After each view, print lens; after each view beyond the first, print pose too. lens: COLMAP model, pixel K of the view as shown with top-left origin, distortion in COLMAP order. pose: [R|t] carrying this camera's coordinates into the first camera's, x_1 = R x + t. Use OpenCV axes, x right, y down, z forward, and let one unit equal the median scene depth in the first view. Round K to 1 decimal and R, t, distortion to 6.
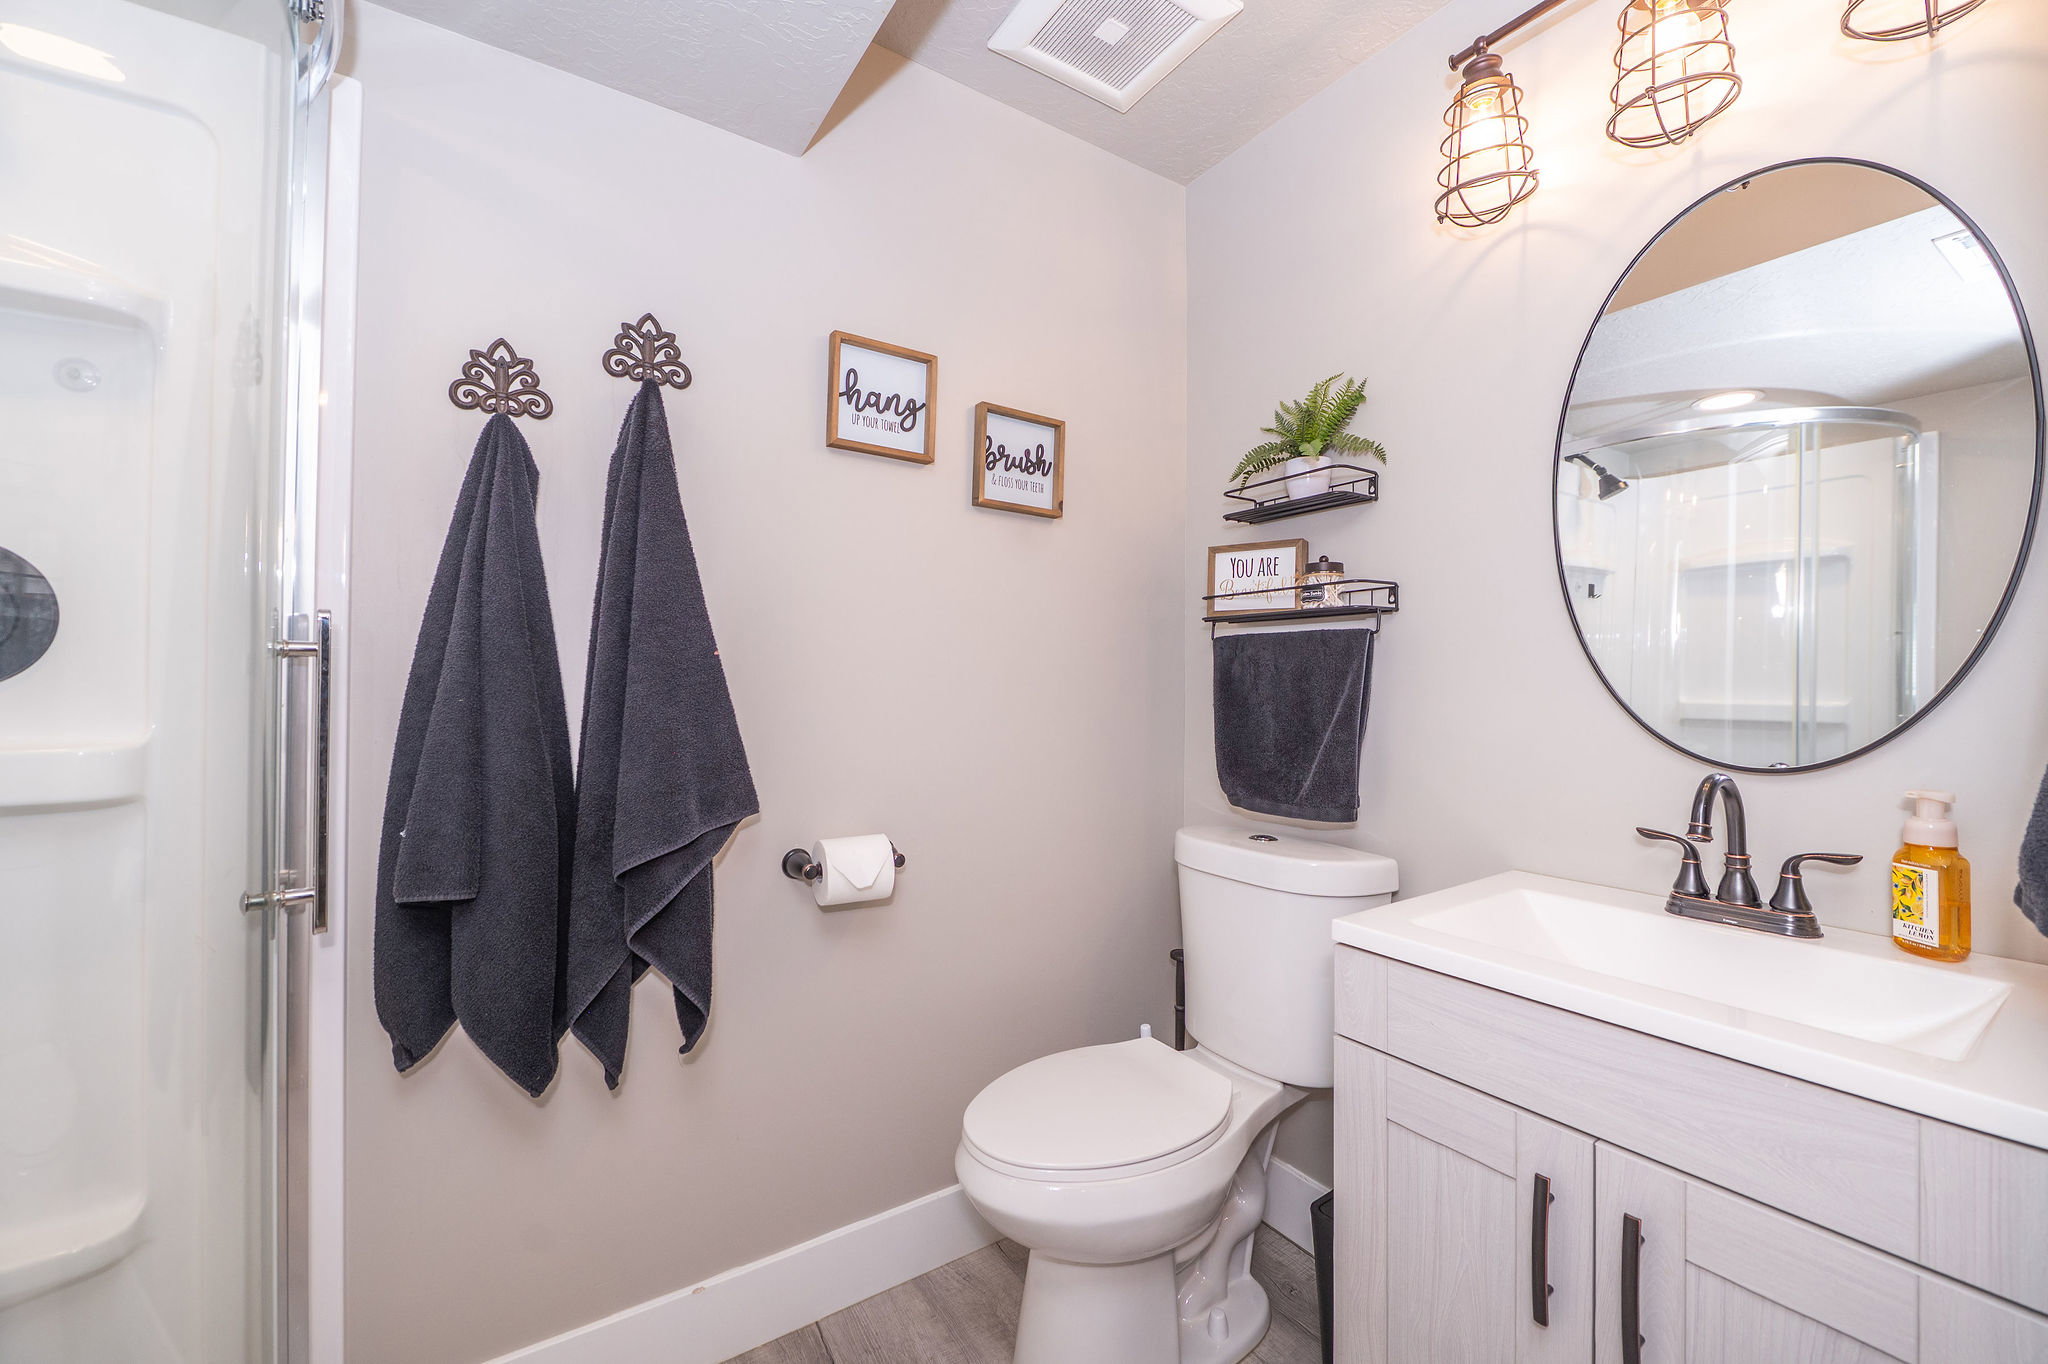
lens RADIAL K [[819.2, 0, 1021.3], [0, 819.2, 677.8], [0, 0, 1]] dist [-0.006854, -0.000633]
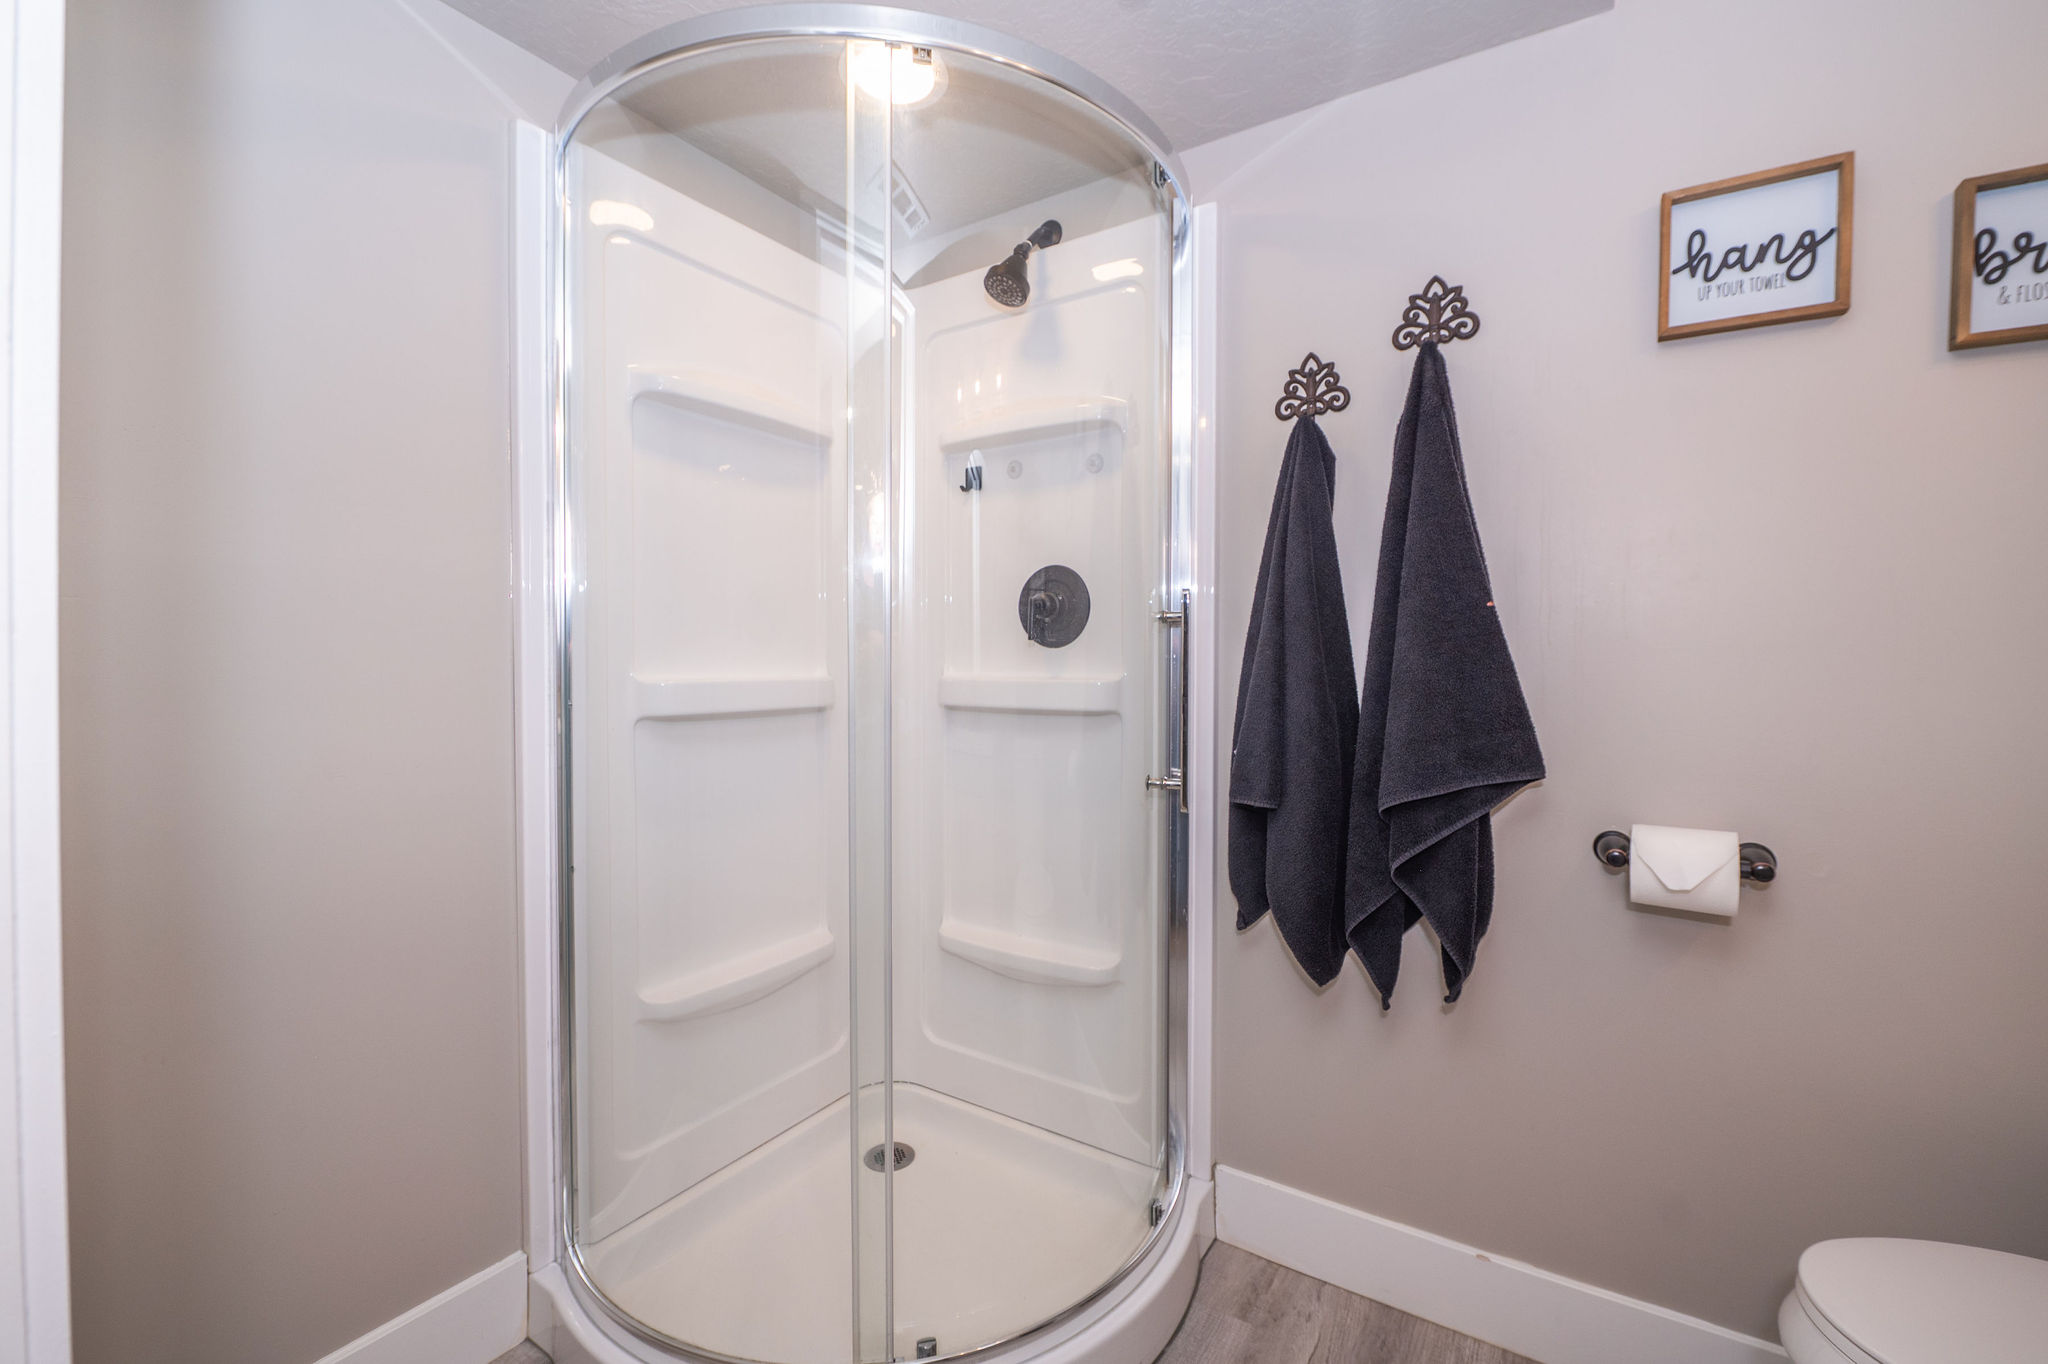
lens RADIAL K [[819.2, 0, 1025.9], [0, 819.2, 681.7], [0, 0, 1]] dist [-0.006854, -0.000633]
pose [[0.420768, 0.016553, -0.907017, 0.262560], [0.002110, 0.999813, 0.019226, 0.040382], [0.907166, -0.010004, 0.420655, 0.100935]]
